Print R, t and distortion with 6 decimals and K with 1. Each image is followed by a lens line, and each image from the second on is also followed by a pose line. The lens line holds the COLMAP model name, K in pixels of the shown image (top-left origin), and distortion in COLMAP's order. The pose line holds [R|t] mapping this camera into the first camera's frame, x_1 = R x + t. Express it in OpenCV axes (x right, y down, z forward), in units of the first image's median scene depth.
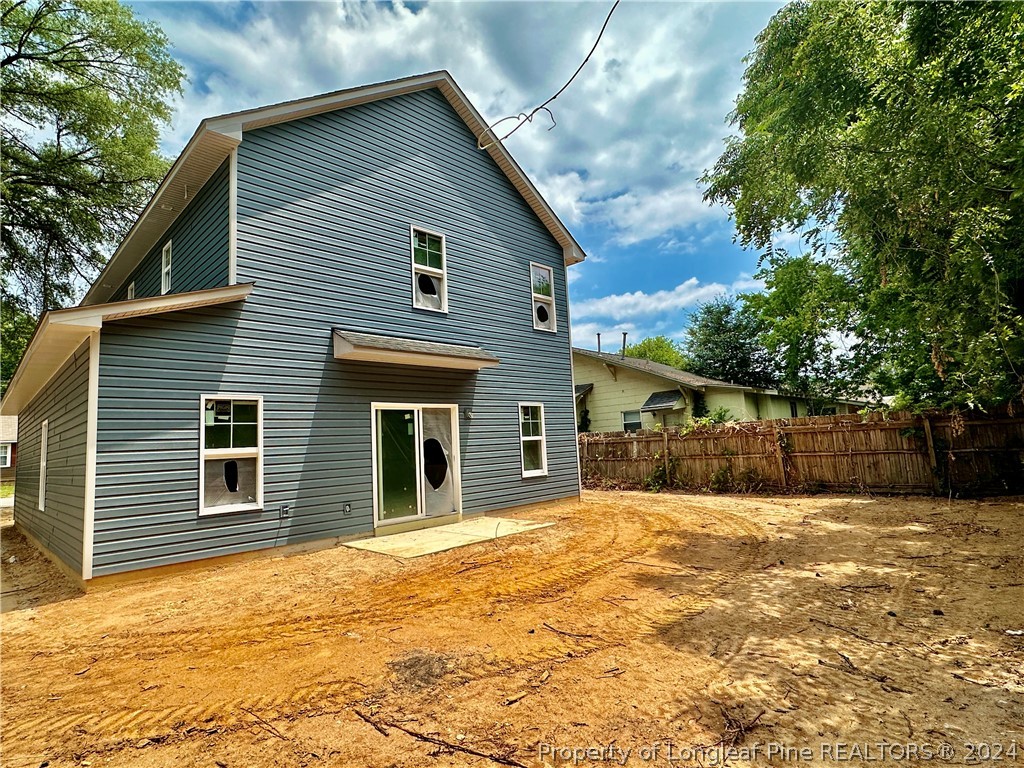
lens RADIAL K [[536.8, 0, 506.2], [0, 536.8, 382.1], [0, 0, 1]] dist [-0.001532, -0.000075]
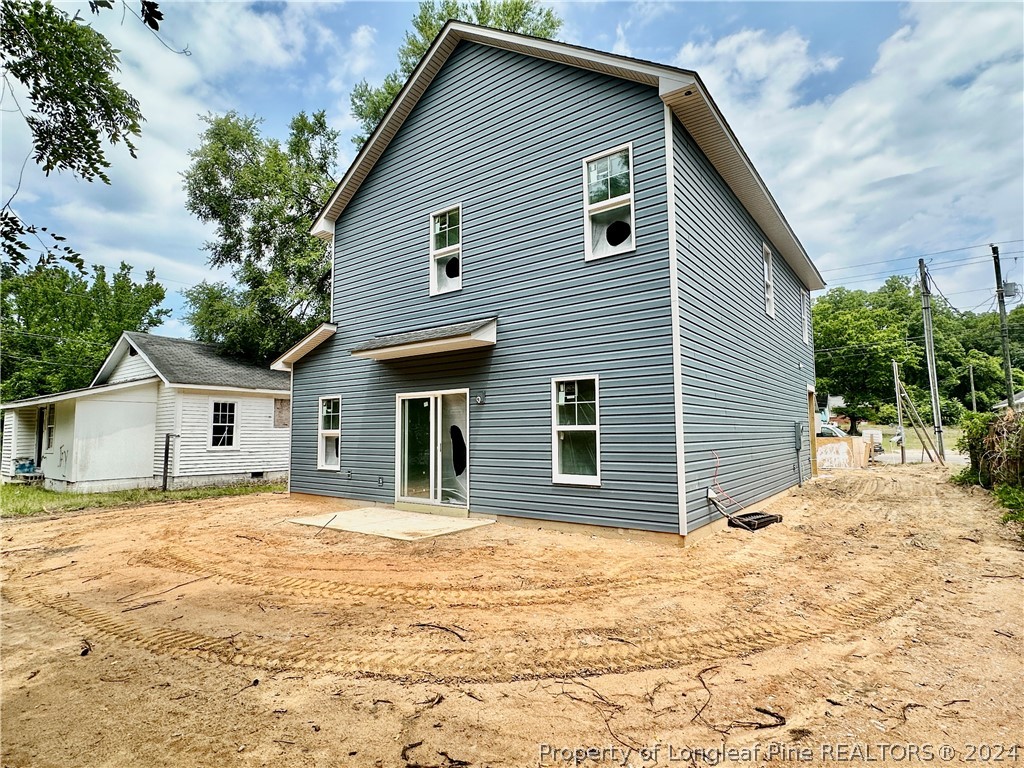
lens RADIAL K [[536.8, 0, 506.1], [0, 536.8, 386.8], [0, 0, 1]] dist [-0.001532, -0.000075]
pose [[0.133342, -0.032012, -0.990553, 0.797789], [0.117726, 0.992913, -0.016241, 0.060131], [0.984053, -0.114448, 0.136166, 0.927951]]
